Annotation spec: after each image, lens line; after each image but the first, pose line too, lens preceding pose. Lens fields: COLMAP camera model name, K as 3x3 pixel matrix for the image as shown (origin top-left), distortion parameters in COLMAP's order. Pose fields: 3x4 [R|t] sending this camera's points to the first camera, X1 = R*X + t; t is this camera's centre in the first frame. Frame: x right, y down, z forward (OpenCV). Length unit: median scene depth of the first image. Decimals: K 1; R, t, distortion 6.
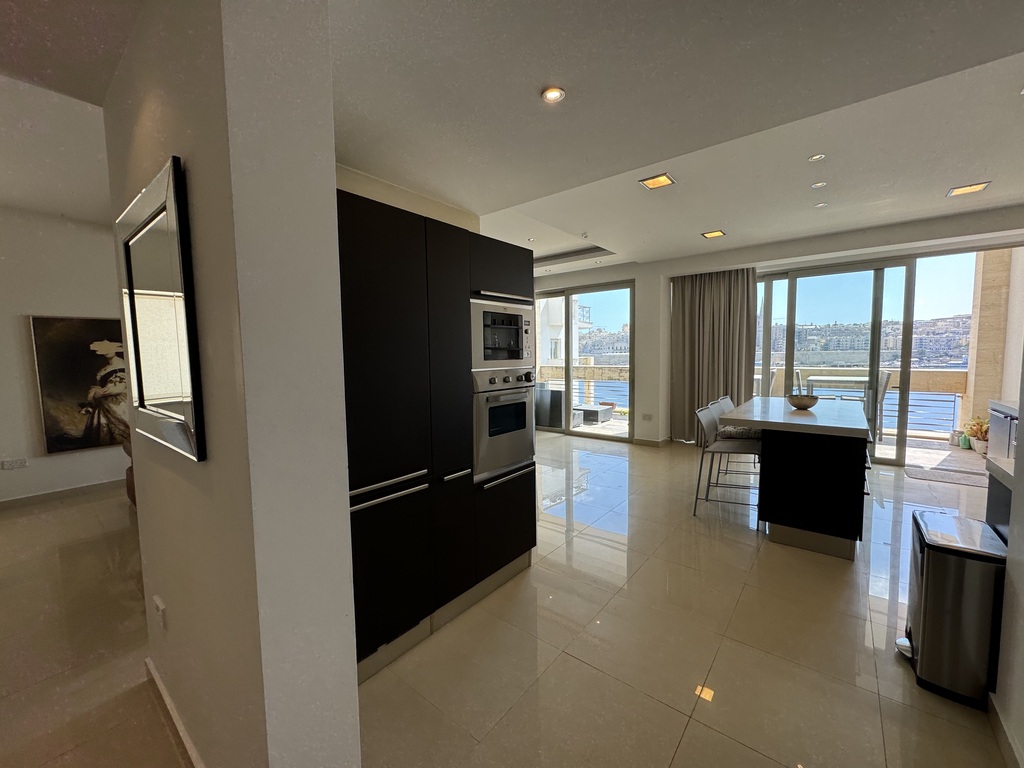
lens RADIAL K [[408.4, 0, 512.0], [0, 408.4, 384.0], [0, 0, 1]] dist [-0.000647, -0.000270]
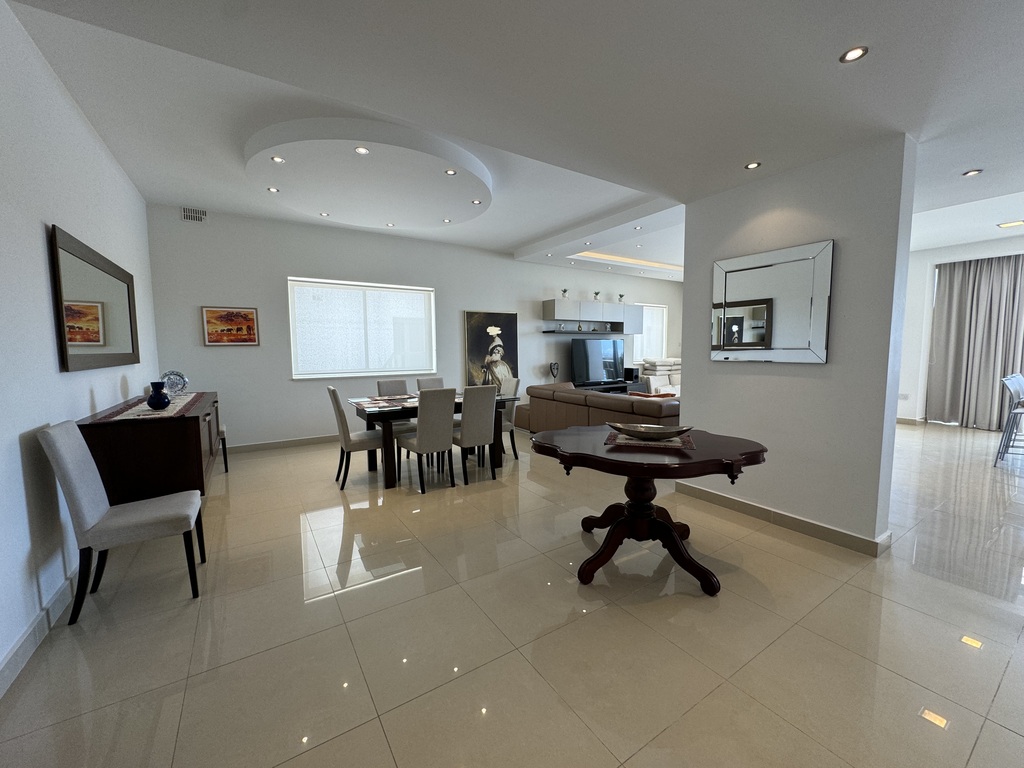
lens RADIAL K [[408.4, 0, 512.0], [0, 408.4, 384.0], [0, 0, 1]] dist [-0.000647, -0.000270]
pose [[0.950780, 0.038855, -0.307421, -0.437352], [-0.031438, 0.999084, 0.029044, 0.066395], [0.308268, -0.017950, 0.951130, -0.464197]]
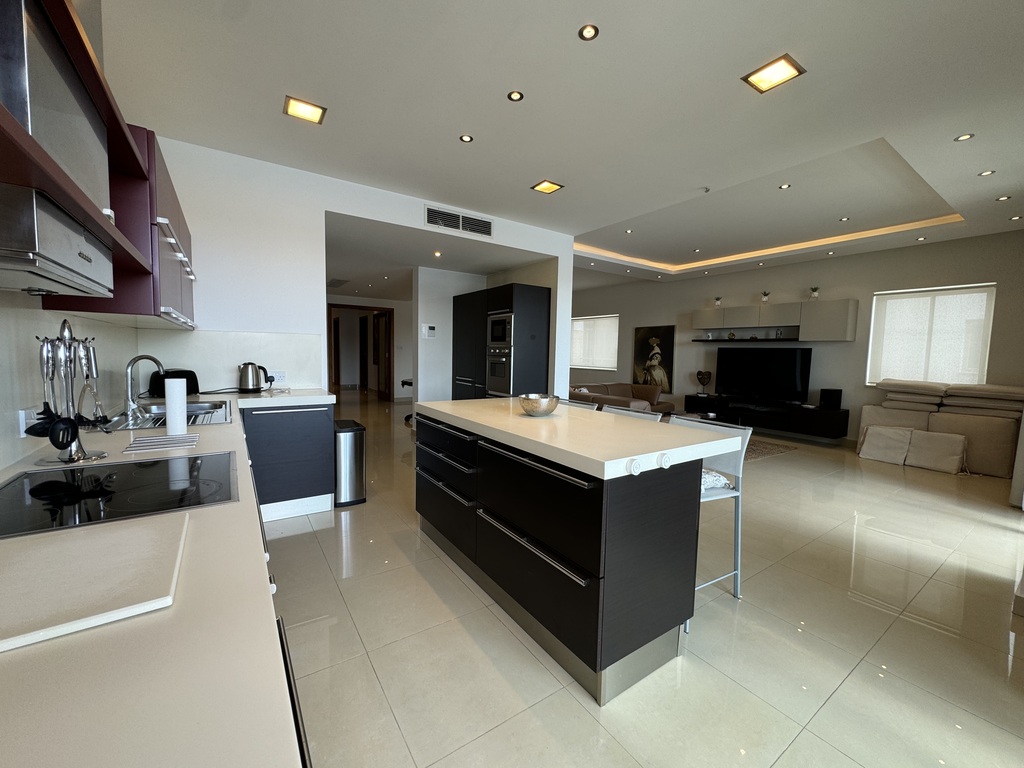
lens RADIAL K [[408.4, 0, 512.0], [0, 408.4, 384.0], [0, 0, 1]] dist [-0.000647, -0.000270]
pose [[-0.288145, 0.082647, -0.954014, 1.077132], [-0.088475, 0.989709, 0.112462, -0.046128], [0.953491, 0.116812, -0.277867, 0.916566]]
